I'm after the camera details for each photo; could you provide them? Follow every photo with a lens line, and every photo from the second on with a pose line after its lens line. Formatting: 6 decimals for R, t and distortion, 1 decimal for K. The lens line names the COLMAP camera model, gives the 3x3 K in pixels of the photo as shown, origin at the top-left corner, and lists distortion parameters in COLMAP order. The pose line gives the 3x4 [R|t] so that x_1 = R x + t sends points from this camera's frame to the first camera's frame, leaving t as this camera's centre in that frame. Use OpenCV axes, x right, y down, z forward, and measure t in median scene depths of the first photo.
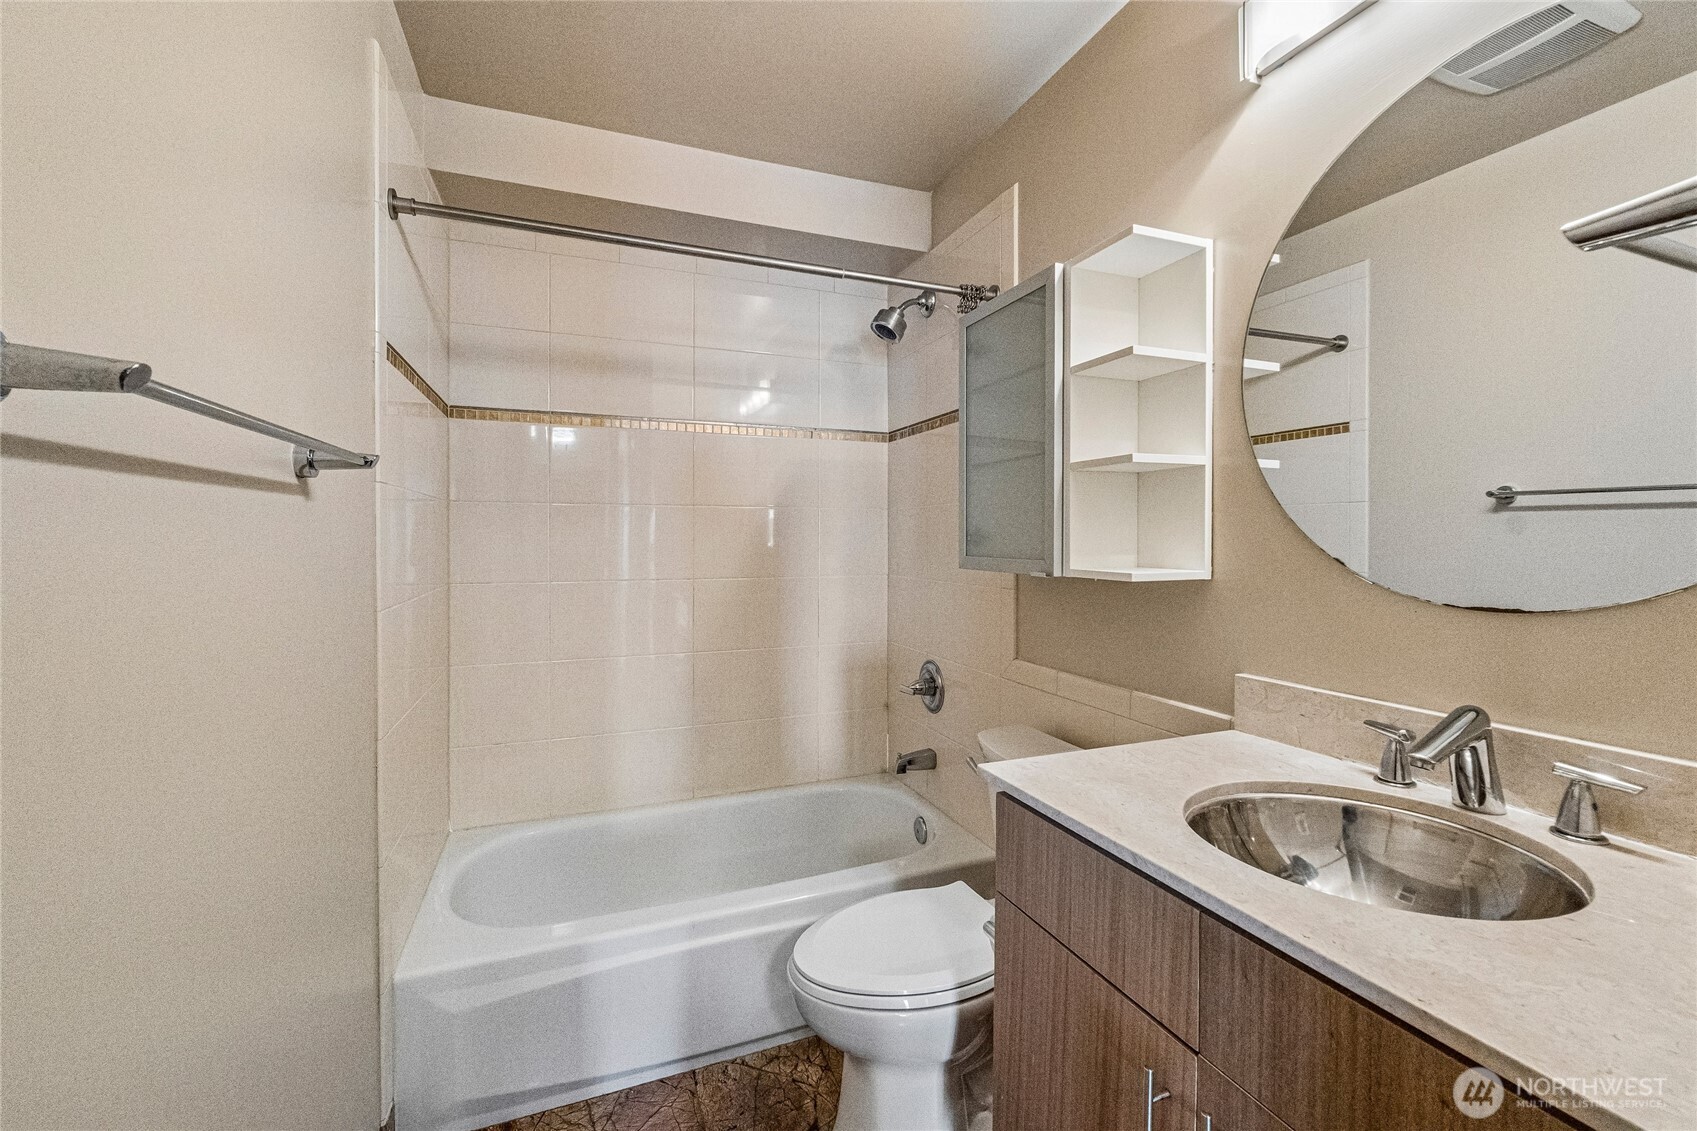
lens RADIAL K [[705.3, 0, 848.5], [0, 705.3, 554.9], [0, 0, 1]] dist [-0.006964, -0.000286]
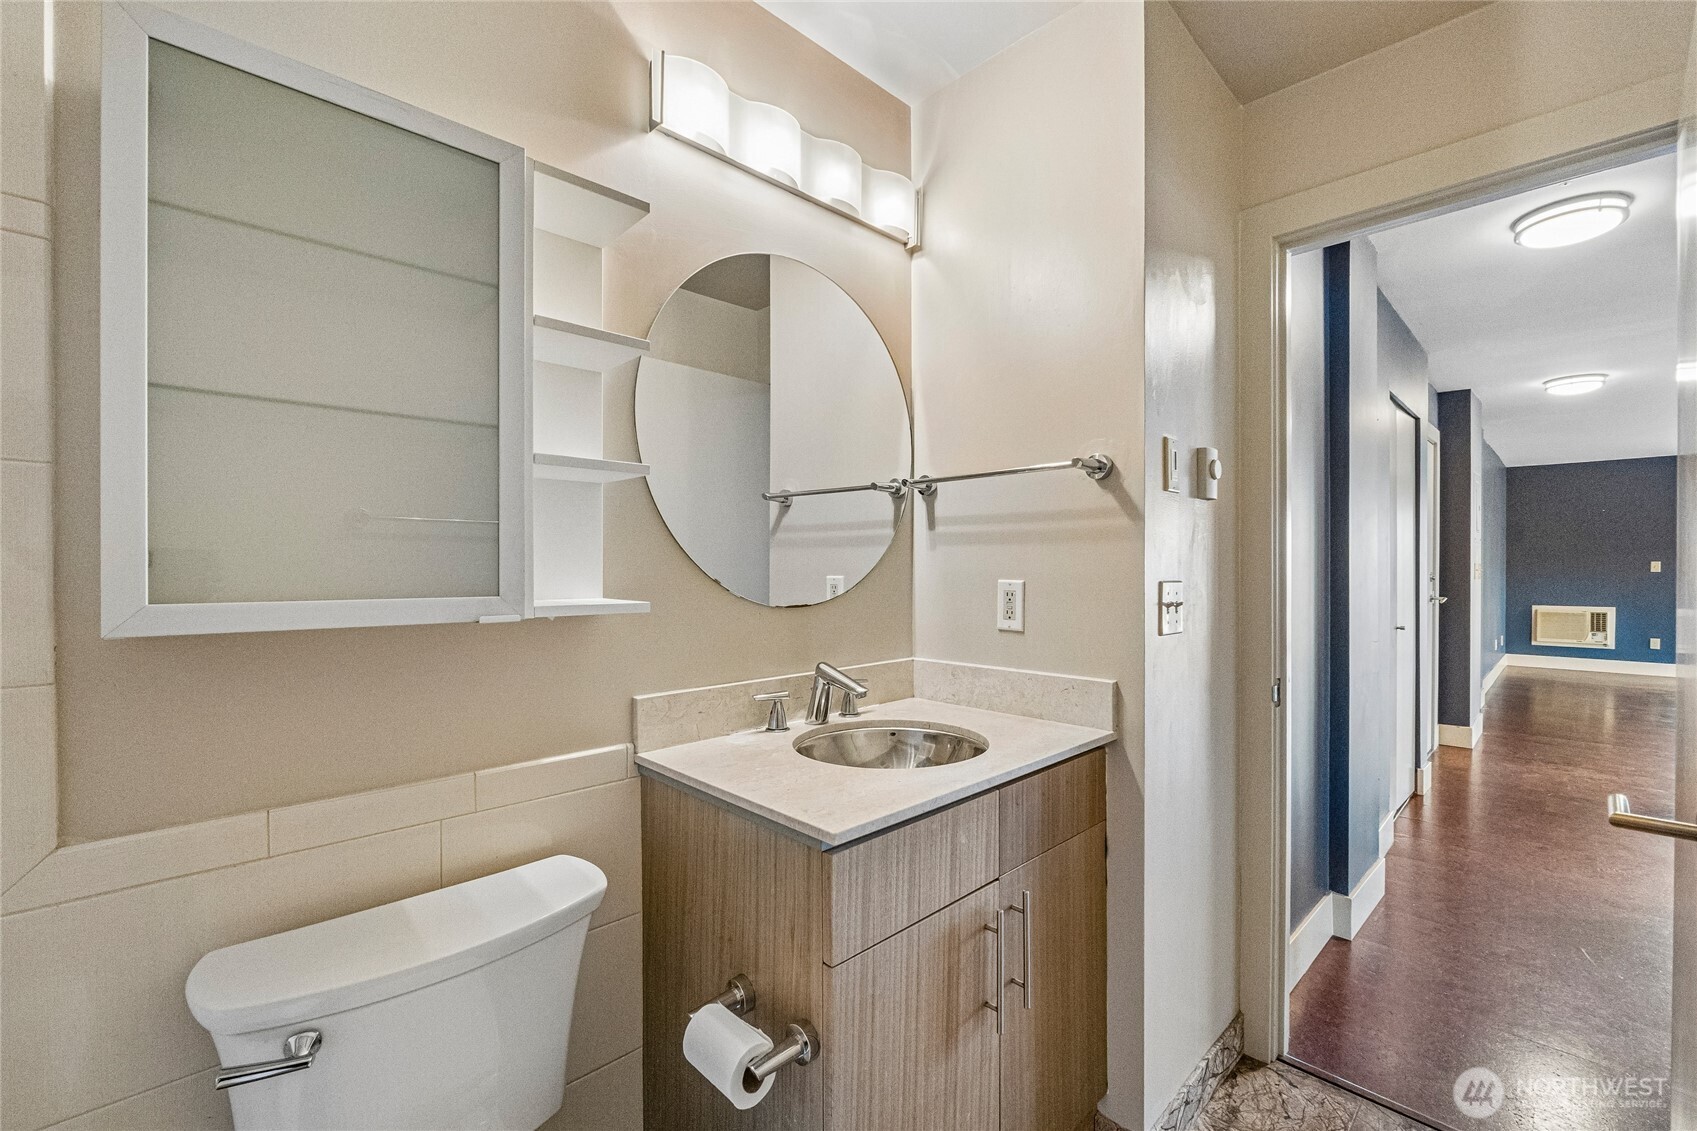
lens RADIAL K [[705.3, 0, 869.8], [0, 705.3, 574.5], [0, 0, 1]] dist [-0.006964, -0.000286]
pose [[-0.399301, -0.010076, 0.916764, -0.696145], [0.019321, 0.999625, 0.019402, -0.027785], [-0.916616, 0.025460, -0.398957, 1.505972]]
